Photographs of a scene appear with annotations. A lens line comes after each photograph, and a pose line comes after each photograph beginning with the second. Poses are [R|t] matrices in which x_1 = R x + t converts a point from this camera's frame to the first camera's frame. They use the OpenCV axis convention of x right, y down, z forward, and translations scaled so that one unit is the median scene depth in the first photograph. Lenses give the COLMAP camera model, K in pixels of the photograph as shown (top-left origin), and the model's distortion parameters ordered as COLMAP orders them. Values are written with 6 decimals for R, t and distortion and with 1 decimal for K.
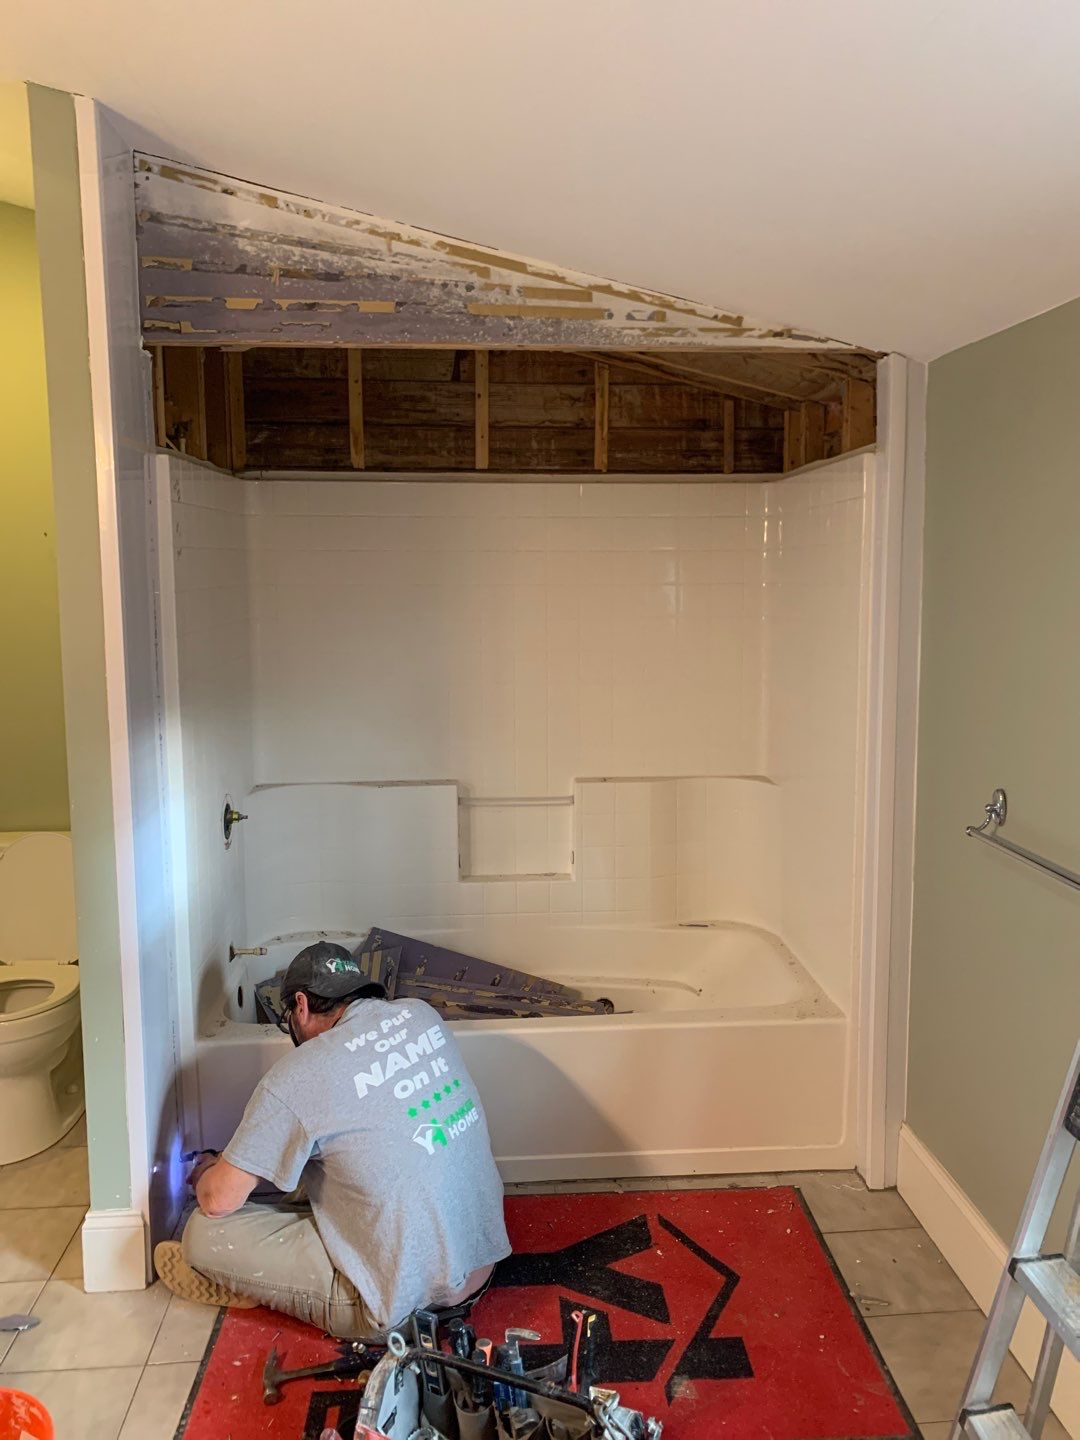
lens RADIAL K [[1115.7, 0, 542.3], [0, 1115.7, 698.9], [0, 0, 1]] dist [0.044287, -0.060667]
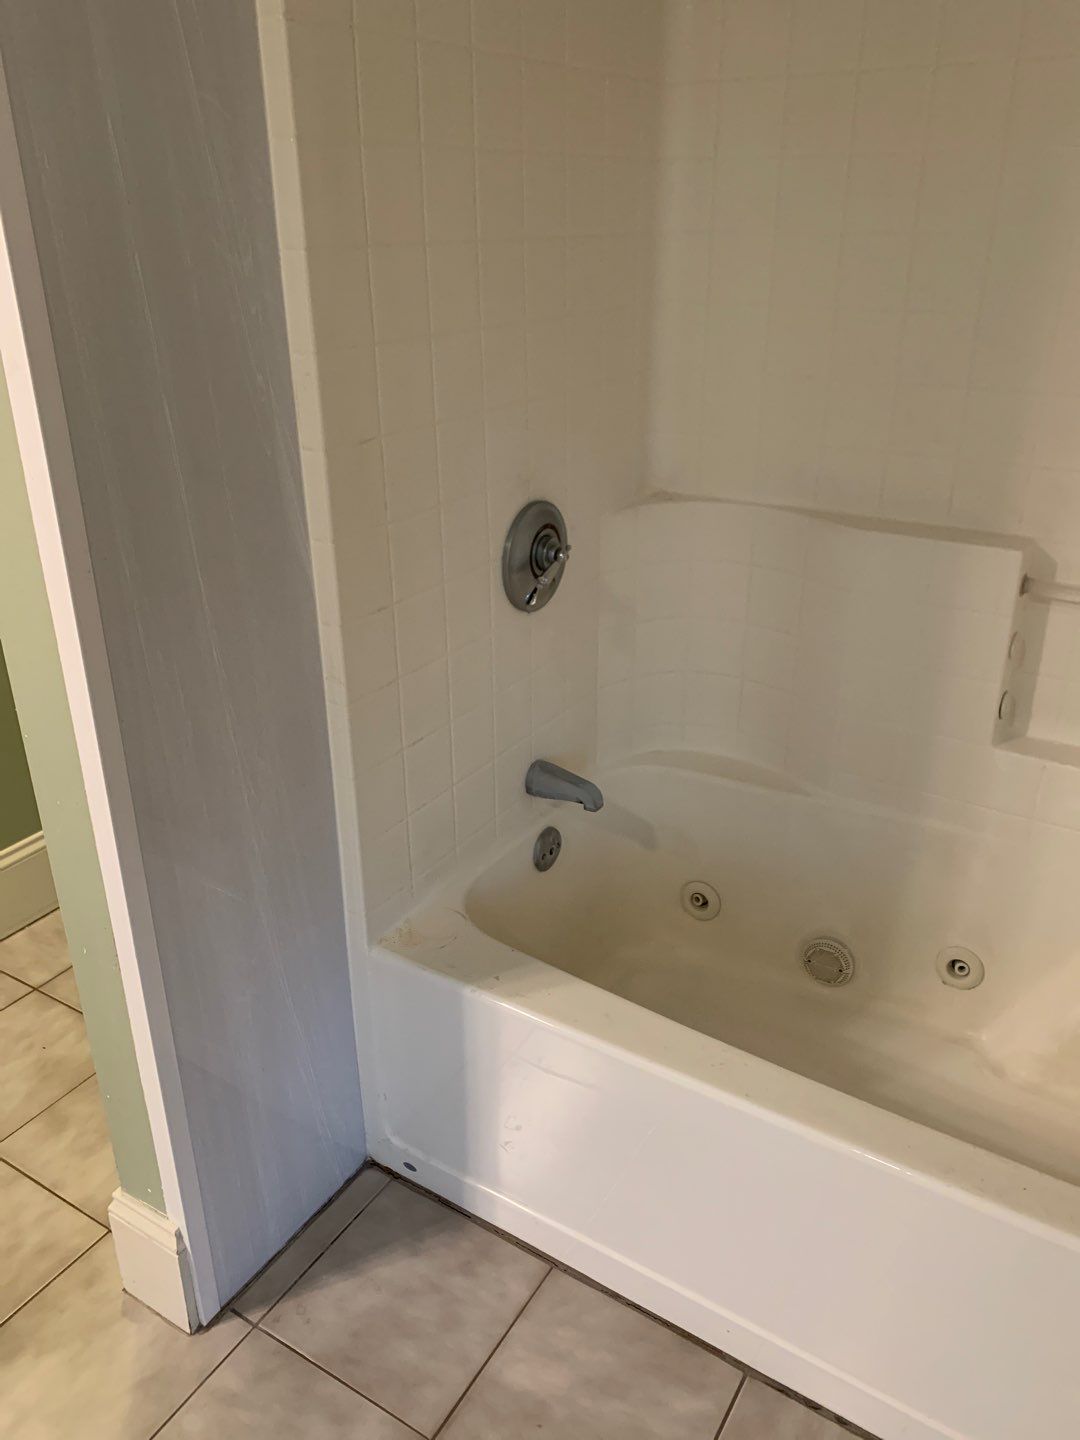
lens RADIAL K [[1115.7, 0, 542.3], [0, 1115.7, 698.9], [0, 0, 1]] dist [0.044287, -0.060667]
pose [[0.805692, 0.236369, -0.543130, 0.031961], [-0.069818, 0.948435, 0.309188, 0.007030], [0.588206, -0.211190, 0.780649, 0.561998]]
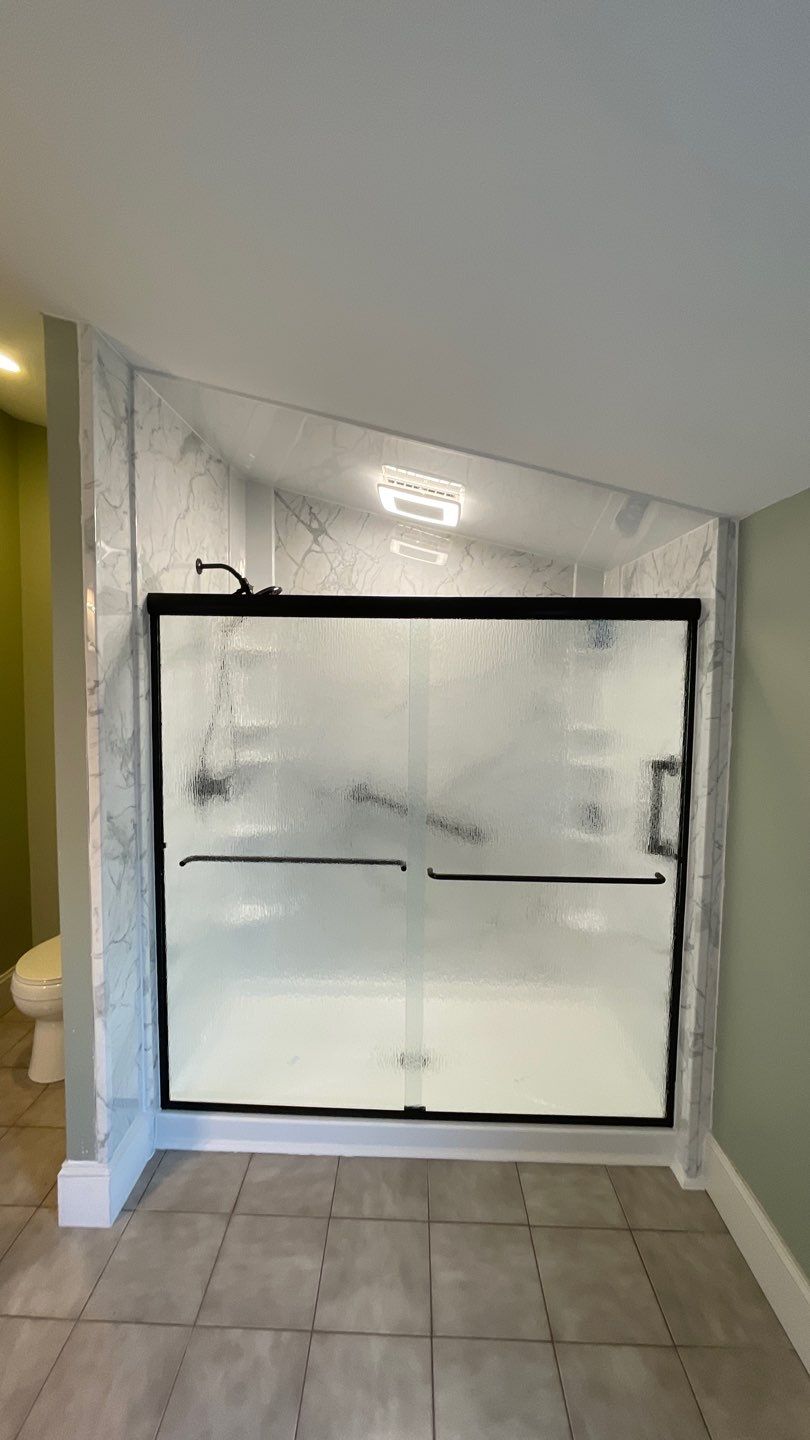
lens RADIAL K [[582.2, 0, 400.0], [0, 582.2, 713.9], [0, 0, 1]] dist [-0.000562, -0.000299]
pose [[0.994479, 0.025900, -0.101686, 0.031676], [-0.031396, 0.998110, -0.052826, -0.032549], [0.100125, 0.055727, 0.993413, 0.264624]]
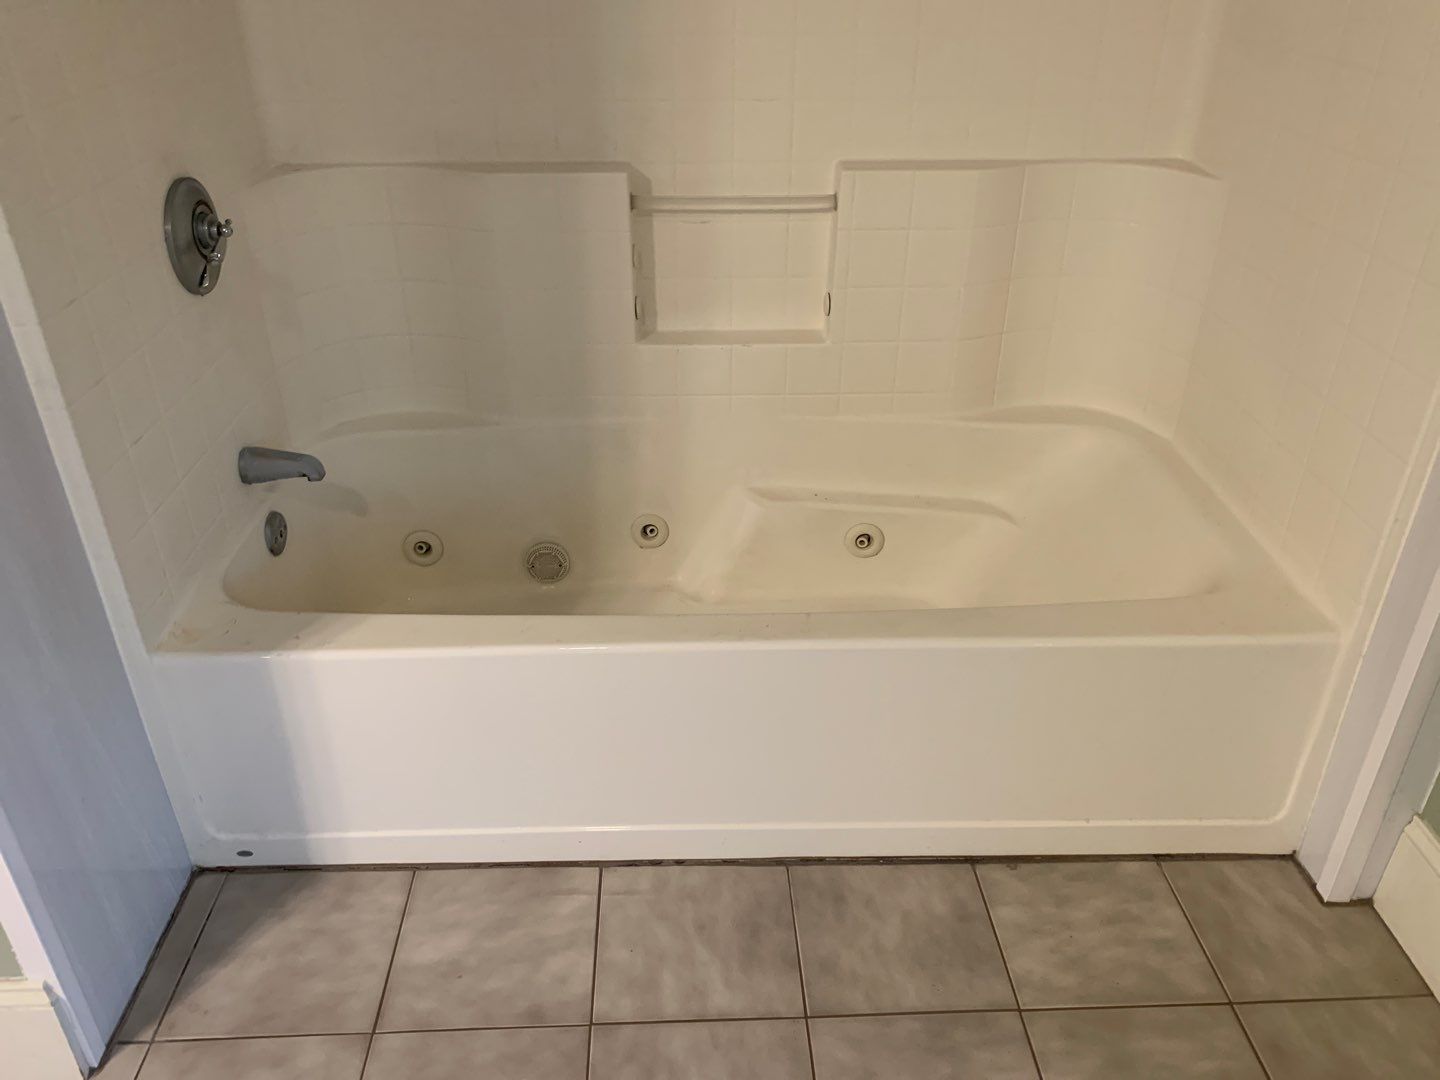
lens RADIAL K [[1115.7, 0, 720.0], [0, 1115.7, 540.0], [0, 0, 1]] dist [0.044287, -0.060667]
pose [[0.999399, 0.020488, -0.027978, -0.011156], [-0.007925, 0.920387, 0.390927, 0.029932], [0.033760, -0.390471, 0.919996, 0.460973]]
